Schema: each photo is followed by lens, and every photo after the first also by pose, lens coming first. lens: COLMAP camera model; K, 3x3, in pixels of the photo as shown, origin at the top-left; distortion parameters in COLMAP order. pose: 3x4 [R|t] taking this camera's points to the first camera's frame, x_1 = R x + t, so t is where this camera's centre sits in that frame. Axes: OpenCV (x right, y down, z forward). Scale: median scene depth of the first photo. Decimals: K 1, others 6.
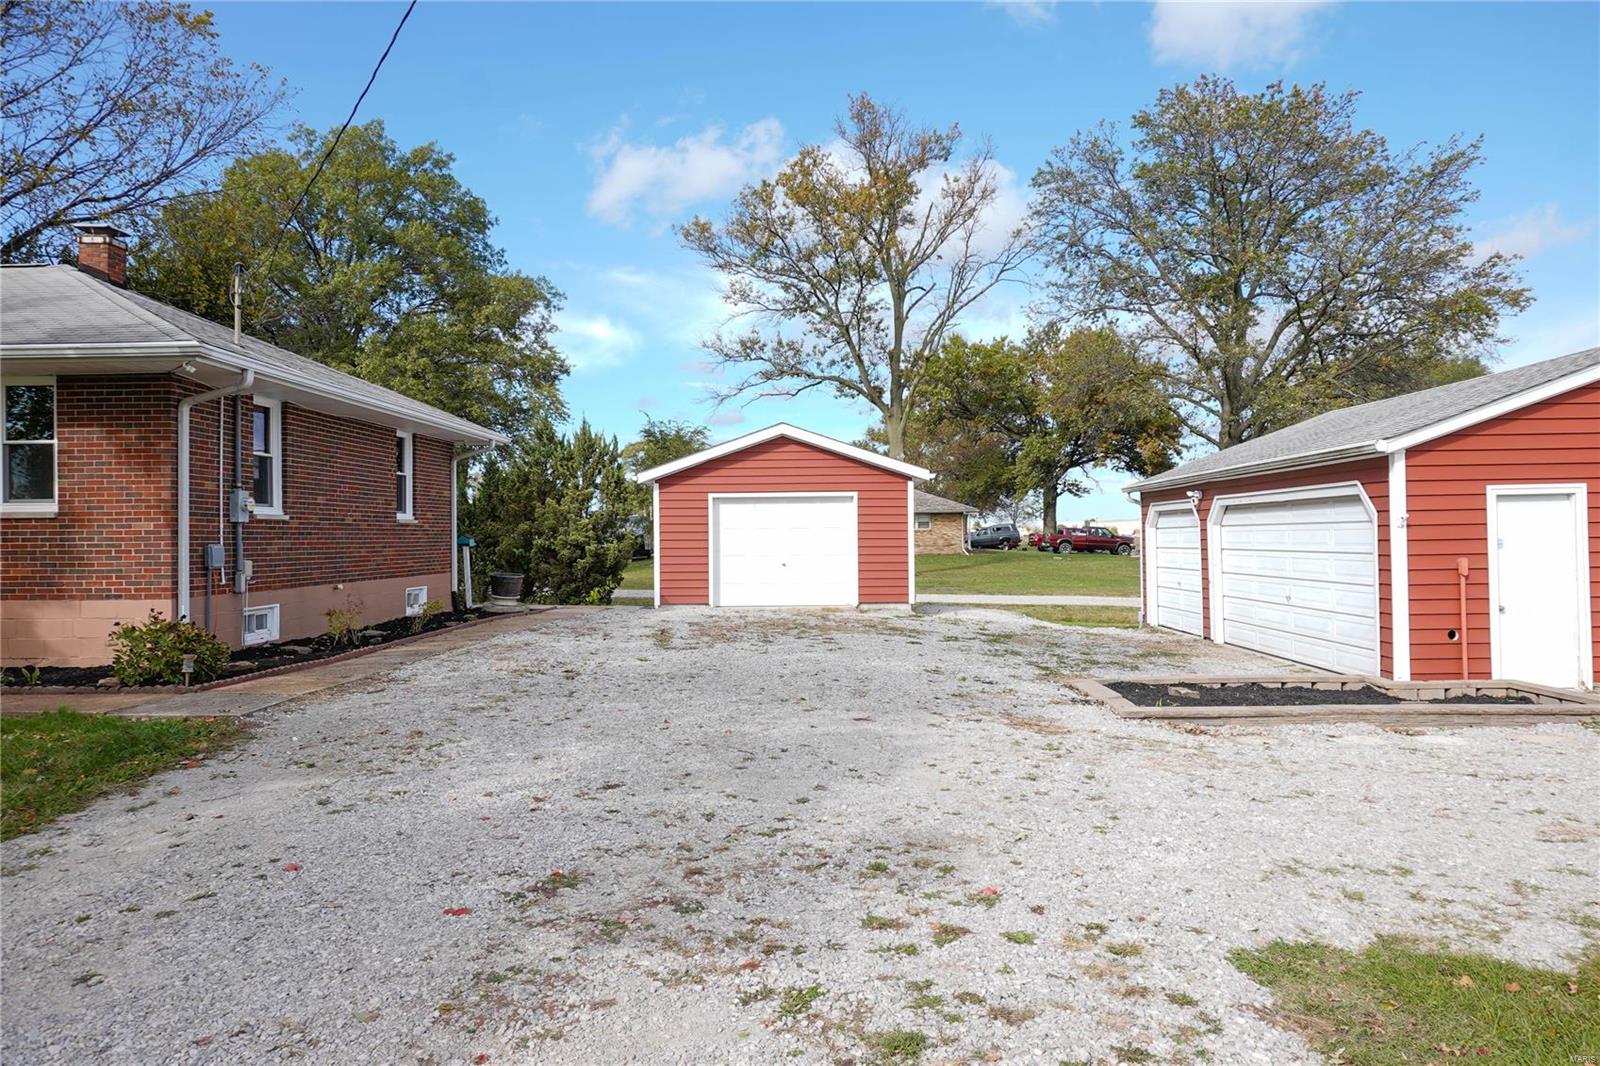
lens RADIAL K [[1083.3, 0, 805.7], [0, 1083.3, 533.6], [0, 0, 1]] dist [-0.051194, 0.036803]
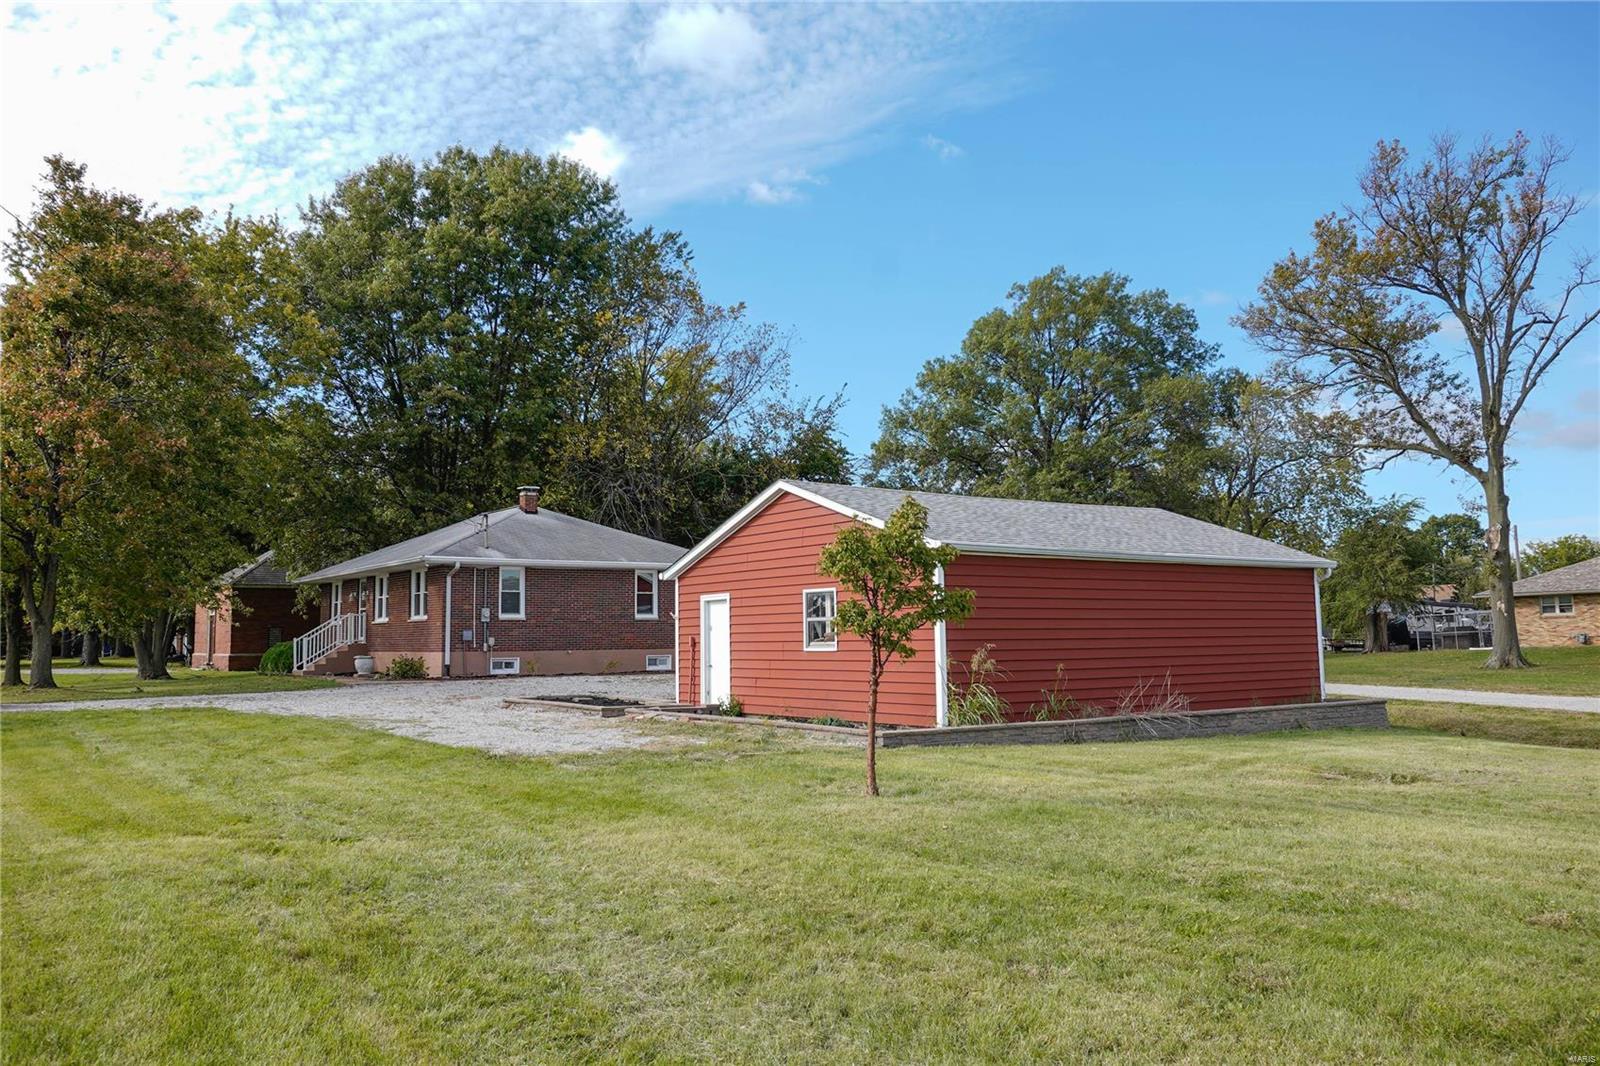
lens RADIAL K [[1302.9, 0, 800.0], [0, 1302.9, 533.0], [0, 0, 1]] dist [0.003393, 0.001404]
pose [[0.587661, -0.065462, -0.806454, 2.268962], [0.008271, 0.997156, -0.074915, 0.016910], [0.809065, 0.037354, 0.586531, -0.137300]]
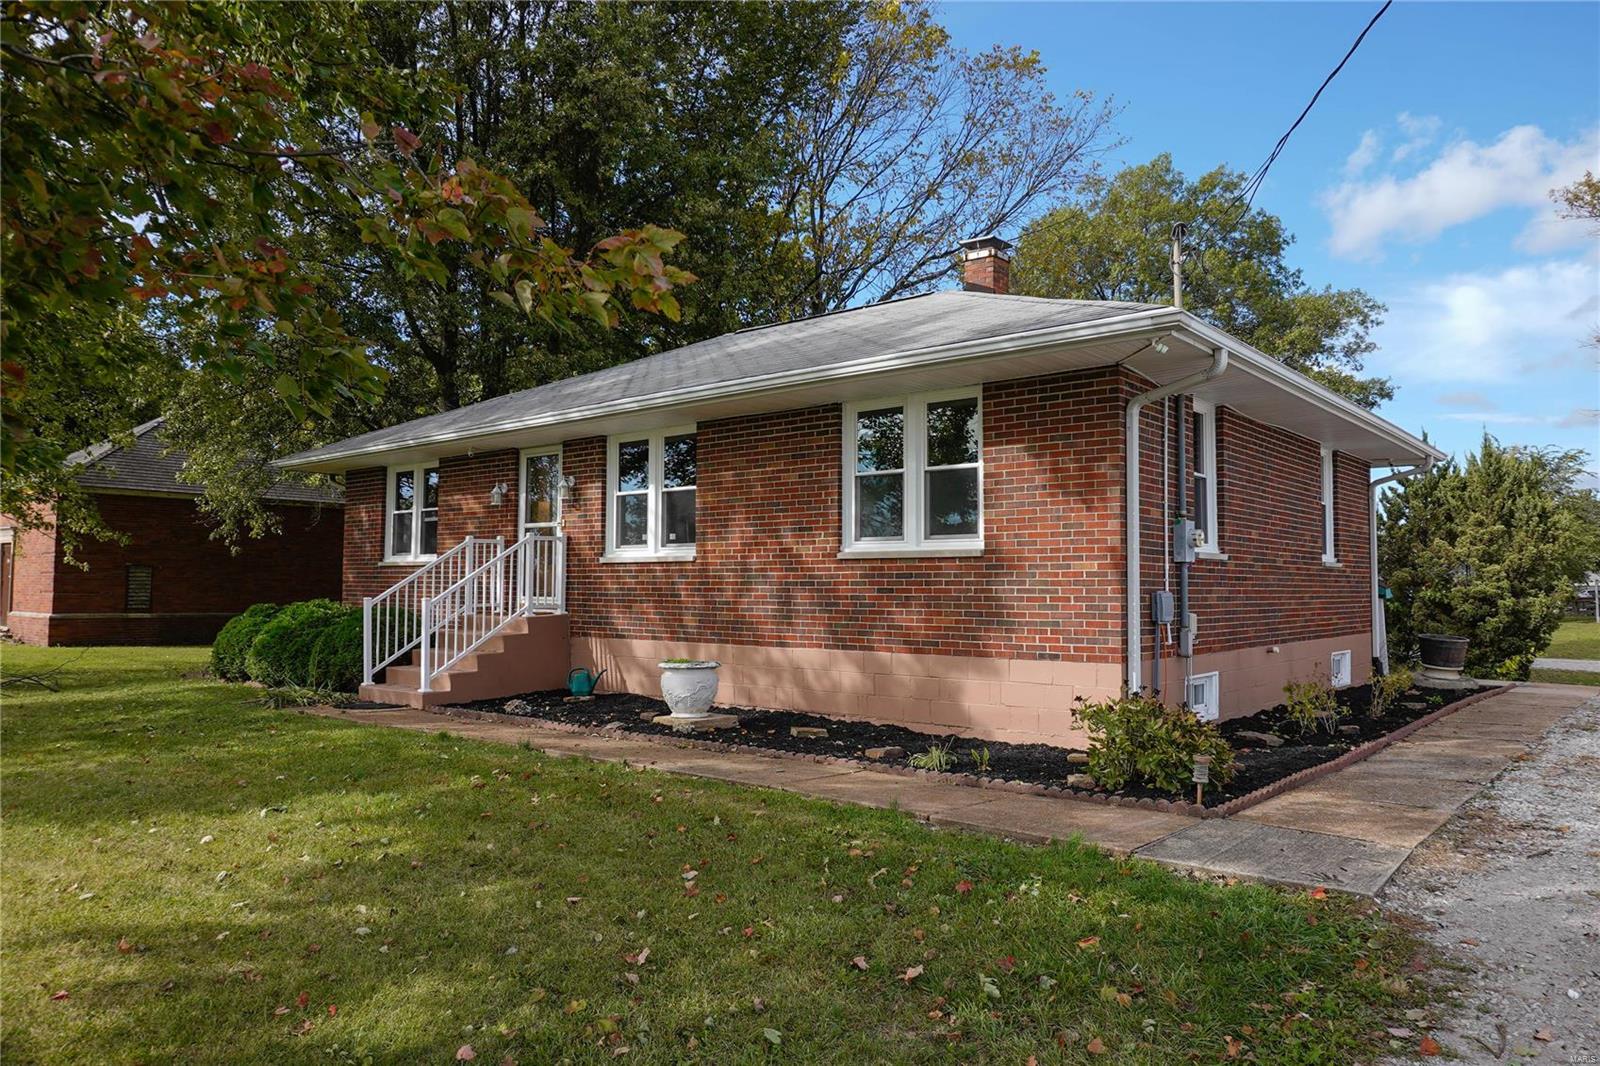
lens RADIAL K [[1083.3, 0, 805.7], [0, 1083.3, 533.6], [0, 0, 1]] dist [-0.051194, 0.036803]
pose [[0.784026, -0.020129, -0.620402, -0.274168], [-0.009191, 0.998988, -0.044027, 0.005176], [0.620660, 0.040220, 0.783047, 0.246709]]
